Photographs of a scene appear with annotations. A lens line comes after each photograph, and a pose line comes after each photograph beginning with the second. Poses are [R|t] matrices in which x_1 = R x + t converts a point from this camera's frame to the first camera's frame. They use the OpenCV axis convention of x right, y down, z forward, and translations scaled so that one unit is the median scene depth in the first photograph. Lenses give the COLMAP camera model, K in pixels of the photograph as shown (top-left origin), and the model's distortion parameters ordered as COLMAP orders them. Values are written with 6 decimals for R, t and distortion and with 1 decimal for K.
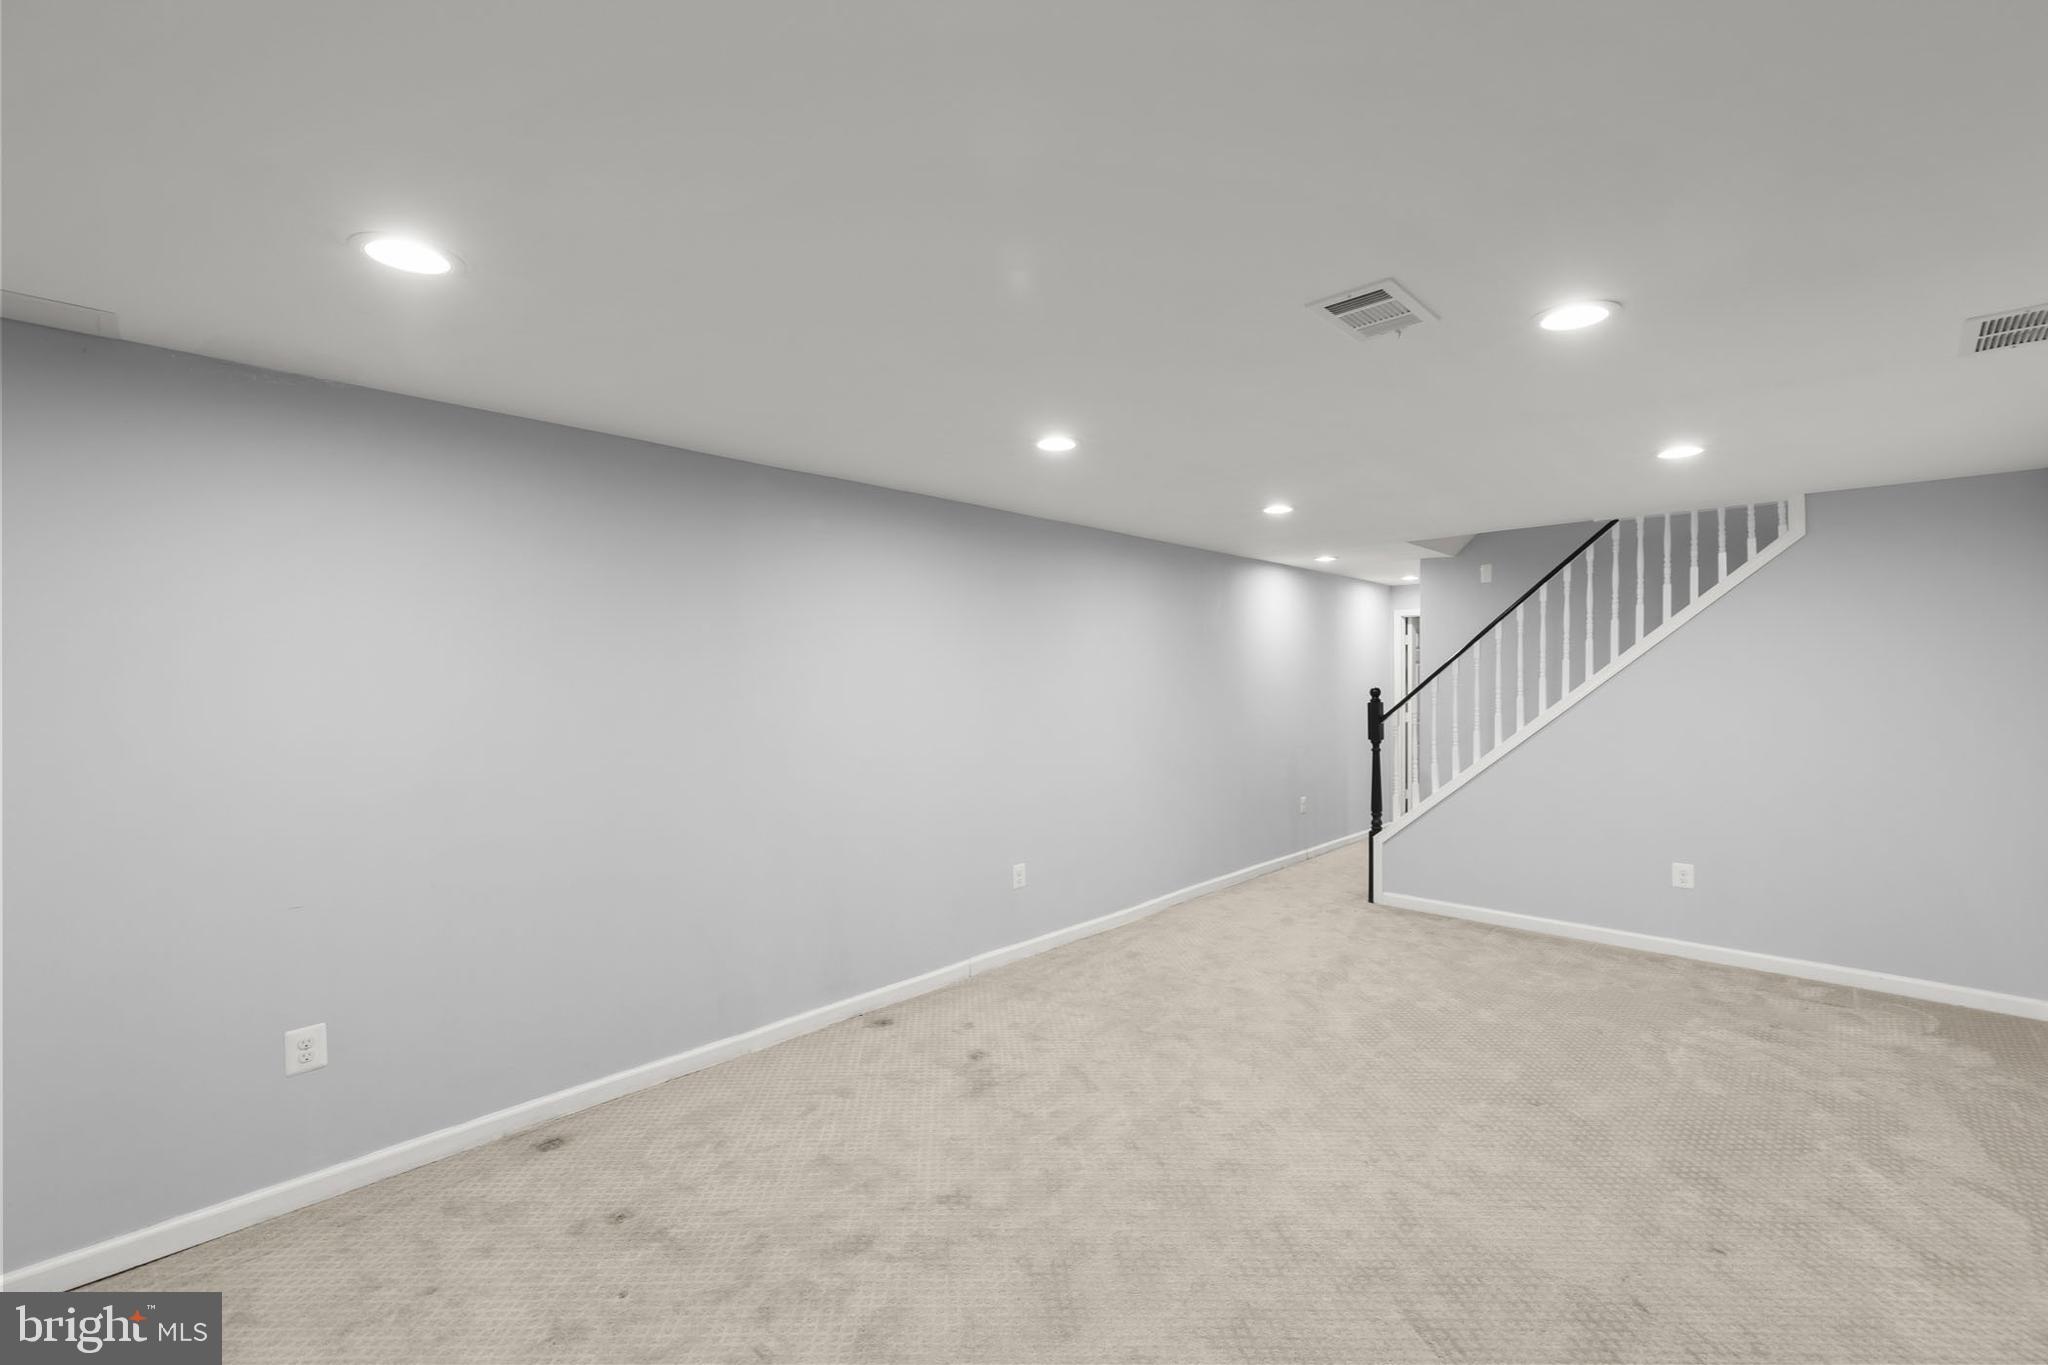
lens RADIAL K [[825.4, 0, 1020.7], [0, 825.4, 685.0], [0, 0, 1]] dist [0.001759, 0.000208]
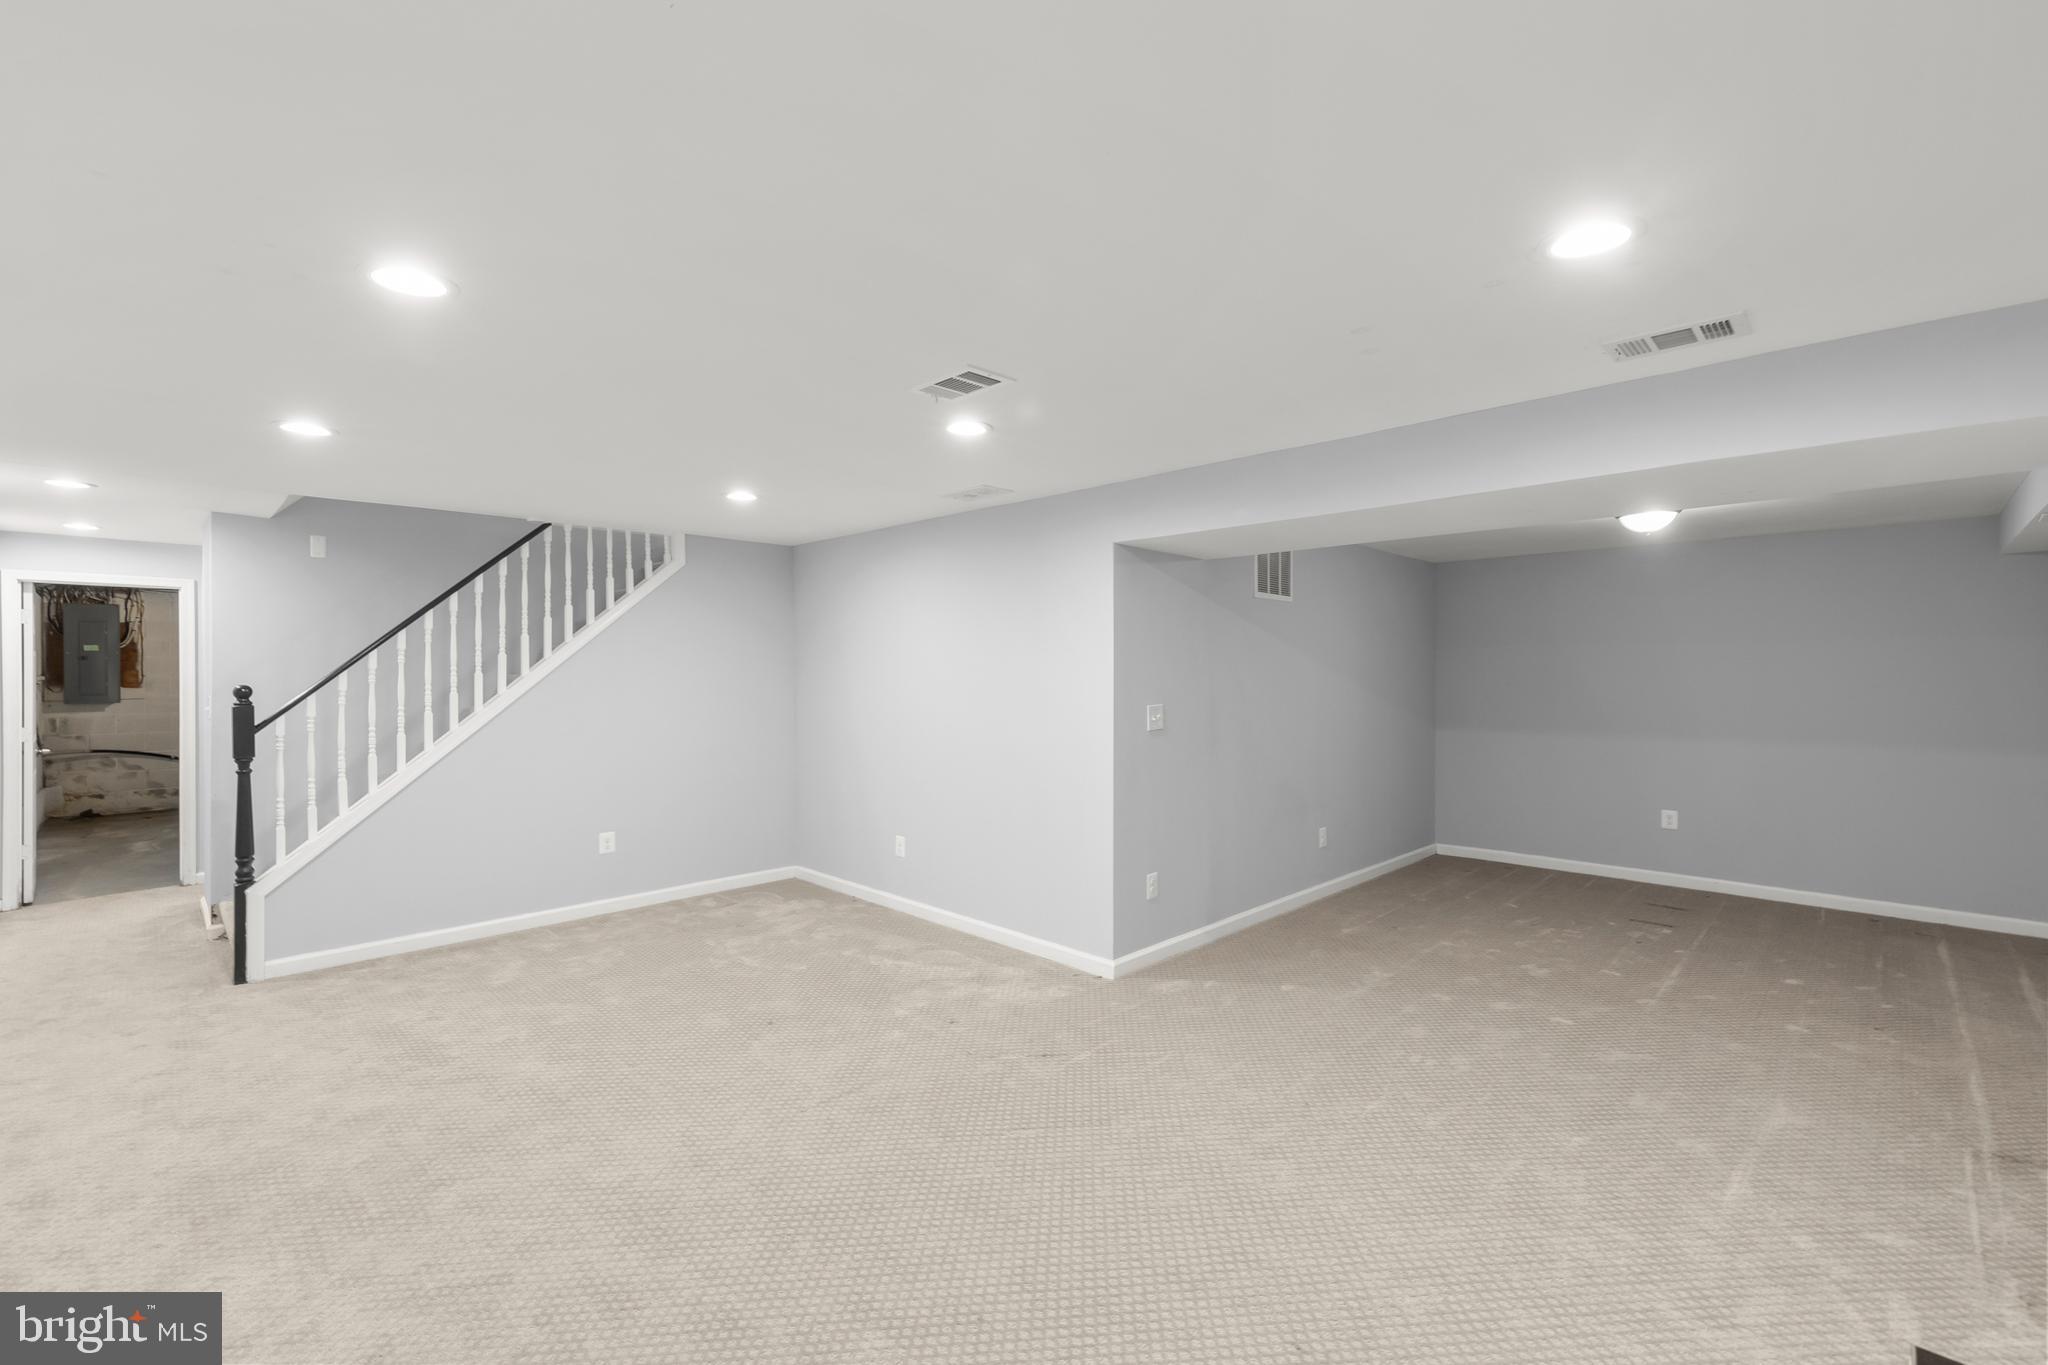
lens RADIAL K [[893.0, 0, 1017.6], [0, 893.0, 672.5], [0, 0, 1]] dist [0.003657, 0.000730]
pose [[0.046229, -0.000090, 0.998931, -0.402886], [0.012835, 0.999918, -0.000504, 0.000122], [-0.998848, 0.012844, 0.046226, 0.348576]]
